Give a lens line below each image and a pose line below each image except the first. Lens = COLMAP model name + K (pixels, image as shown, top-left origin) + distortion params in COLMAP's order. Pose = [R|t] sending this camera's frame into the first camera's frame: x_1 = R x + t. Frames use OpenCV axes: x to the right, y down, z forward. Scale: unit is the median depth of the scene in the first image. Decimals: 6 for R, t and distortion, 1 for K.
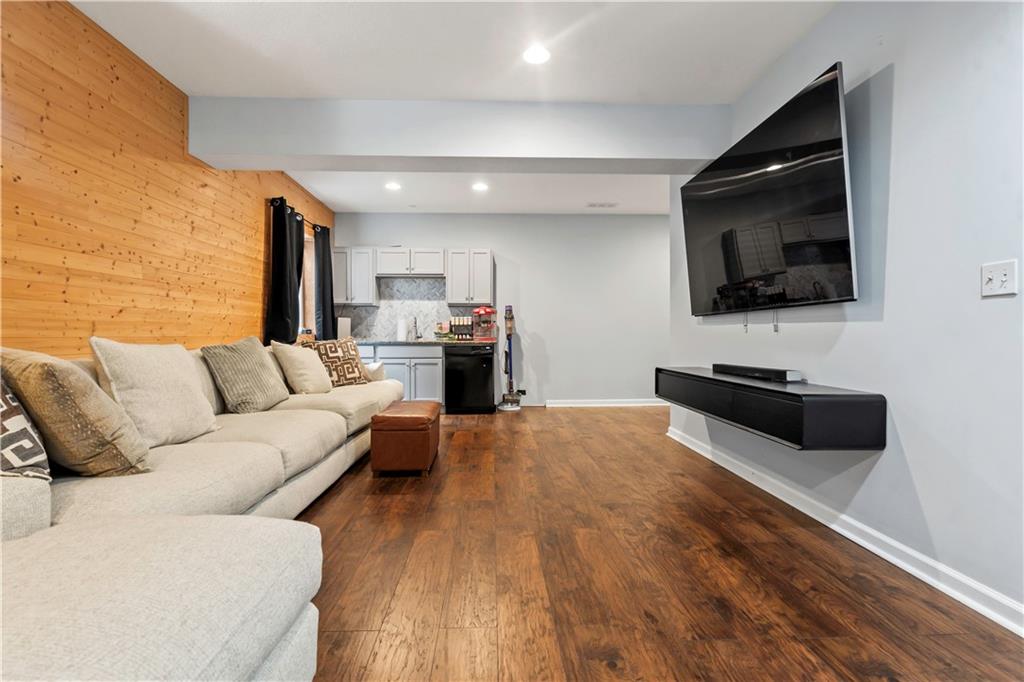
lens RADIAL K [[487.5, 0, 512.5], [0, 487.5, 336.7], [0, 0, 1]] dist [0.001532, 0.001359]
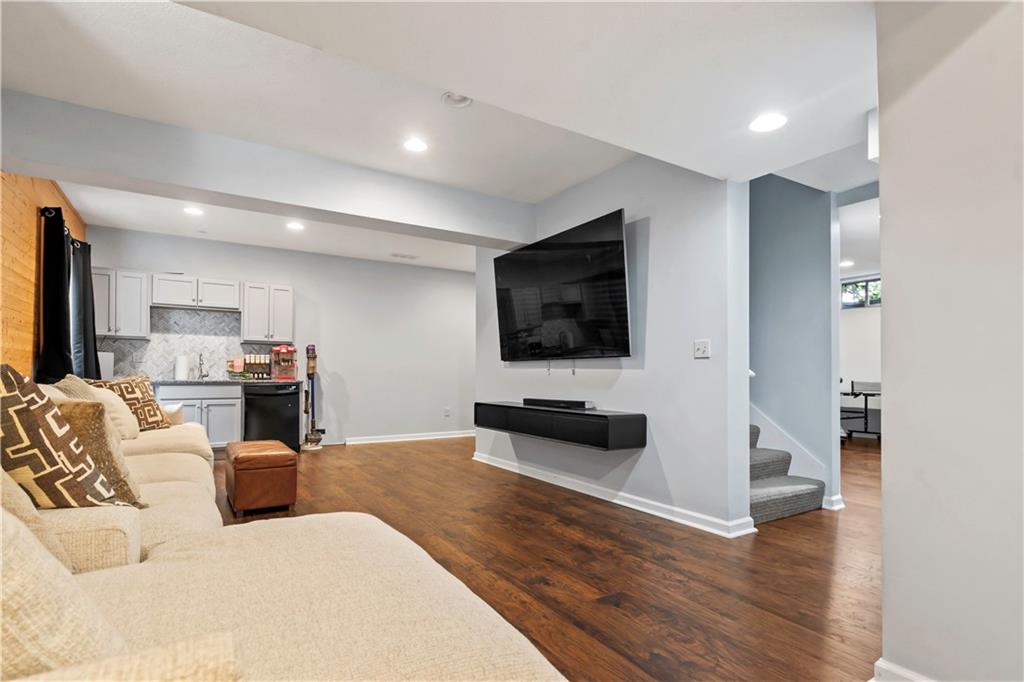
lens RADIAL K [[484.5, 0, 513.3], [0, 484.5, 368.1], [0, 0, 1]] dist [-0.000698, 0.001095]
pose [[0.874492, 0.013829, 0.484842, -0.186575], [-0.006215, 0.999831, -0.017308, -0.002341], [-0.484999, 0.012123, 0.874430, -0.096627]]
